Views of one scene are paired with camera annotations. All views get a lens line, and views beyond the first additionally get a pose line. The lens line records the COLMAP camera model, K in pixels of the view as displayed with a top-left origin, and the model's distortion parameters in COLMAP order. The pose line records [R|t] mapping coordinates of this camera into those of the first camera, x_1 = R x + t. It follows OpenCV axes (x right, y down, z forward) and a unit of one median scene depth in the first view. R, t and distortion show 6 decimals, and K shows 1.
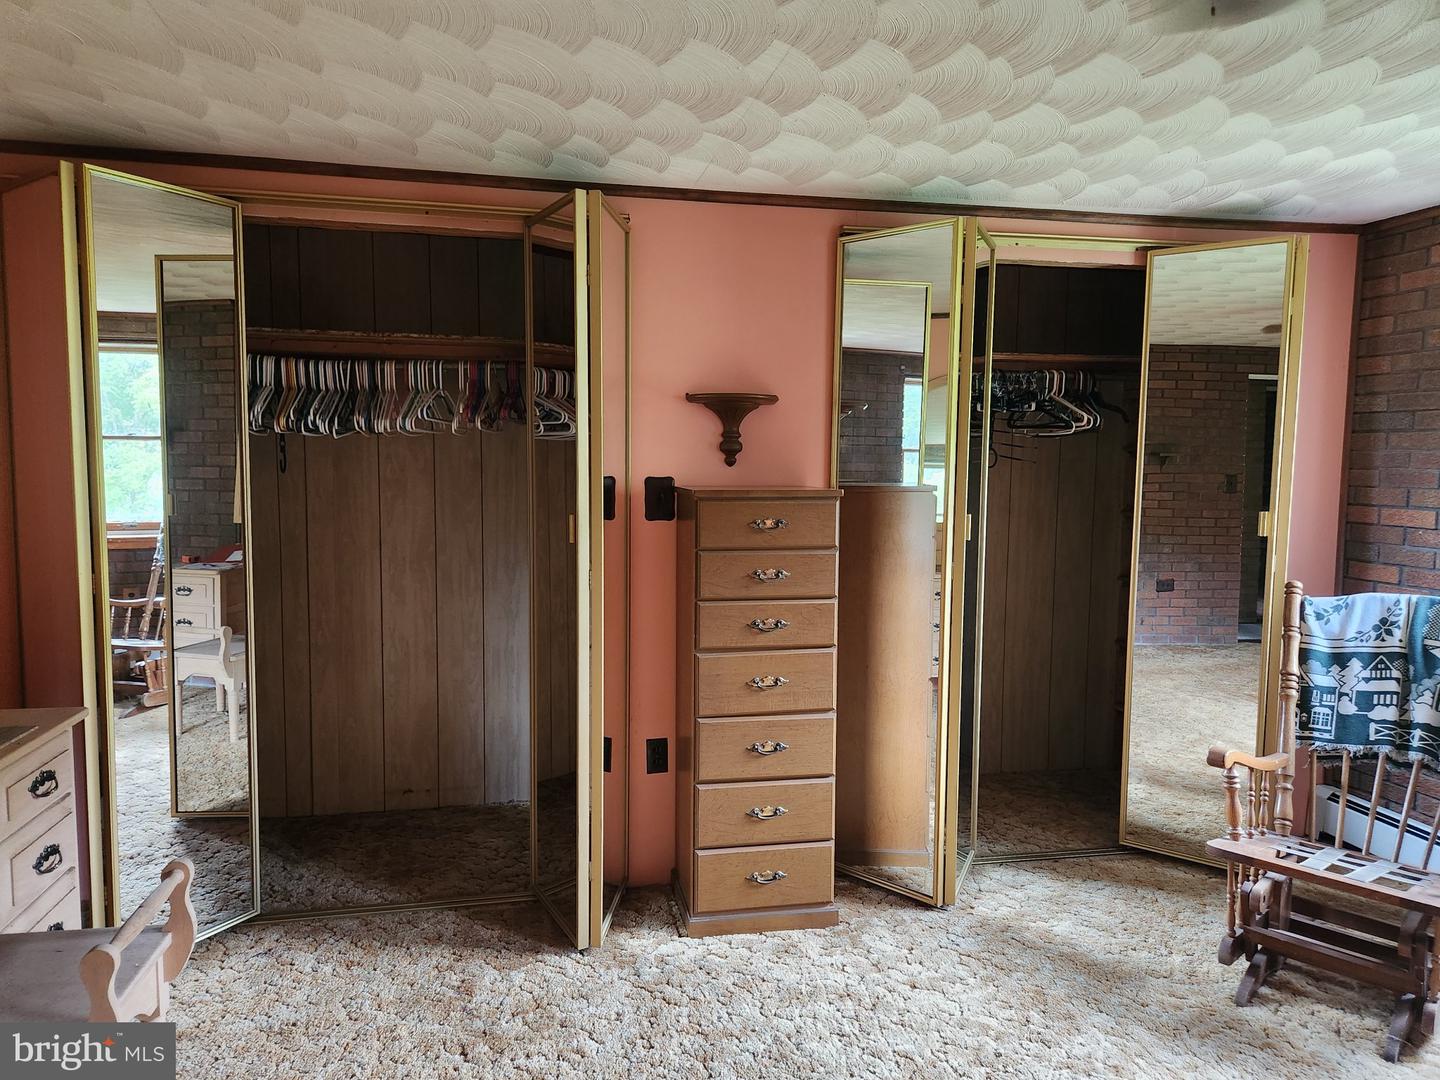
lens RADIAL K [[966.2, 0, 714.1], [0, 966.2, 549.3], [0, 0, 1]] dist [0.068749, -0.047947]
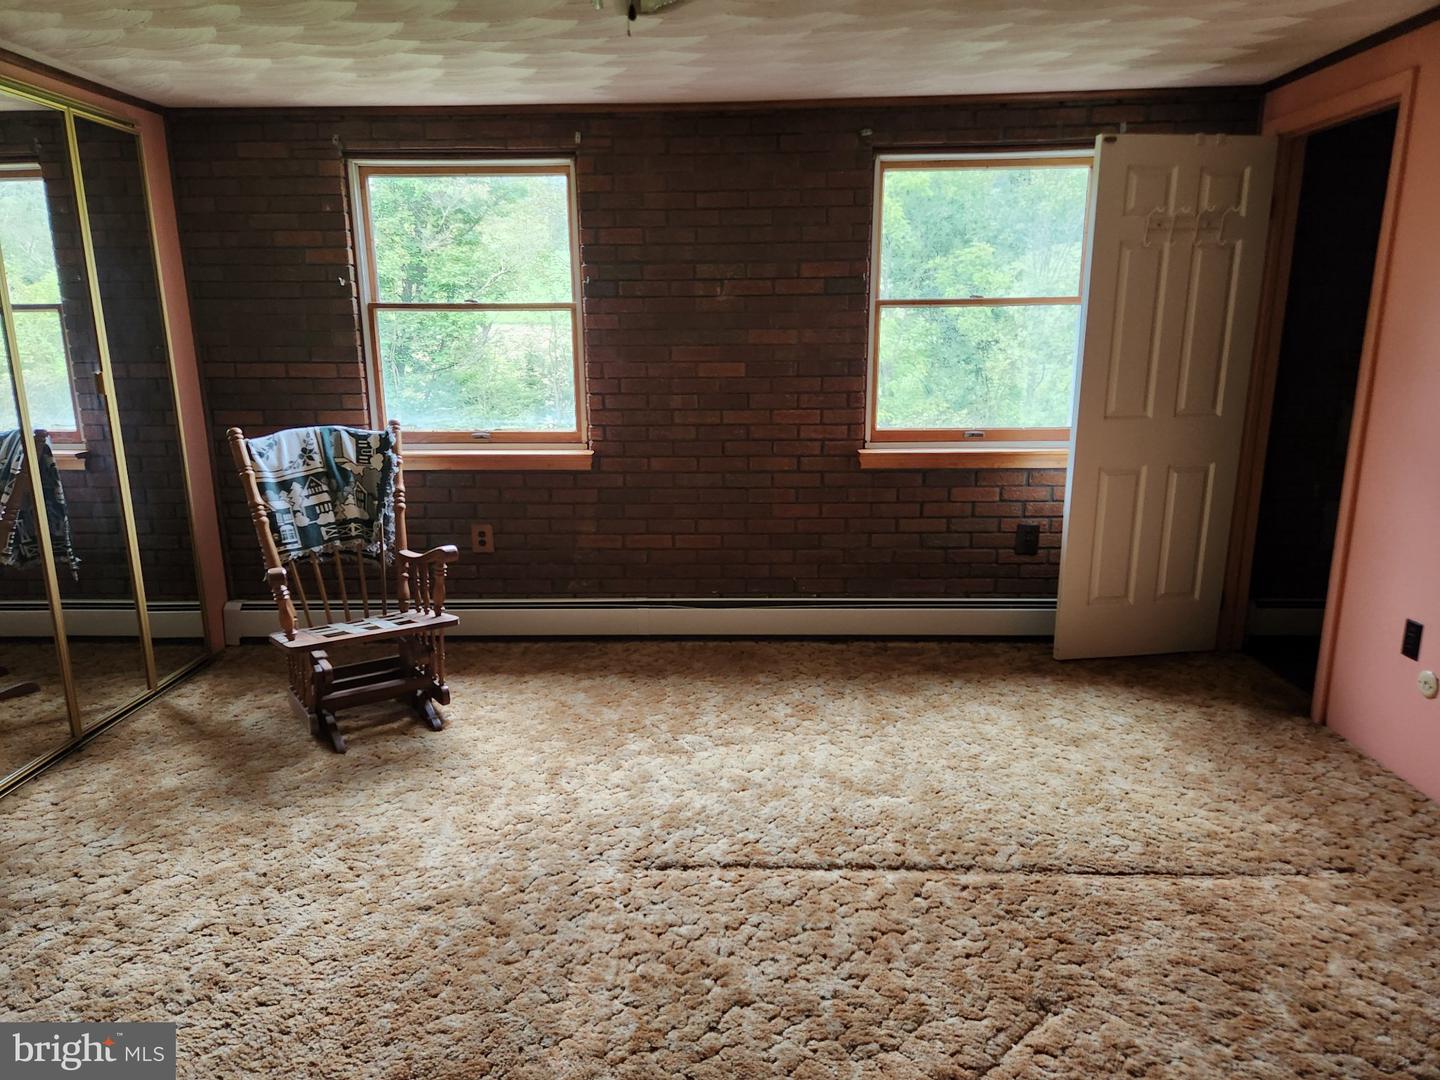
lens RADIAL K [[966.2, 0, 719.0], [0, 966.2, 535.3], [0, 0, 1]] dist [0.068749, -0.047947]
pose [[0.214389, -0.219678, 0.951724, -0.453972], [0.093468, 0.974523, 0.203885, -0.029428], [-0.972266, 0.045245, 0.229460, 0.181641]]
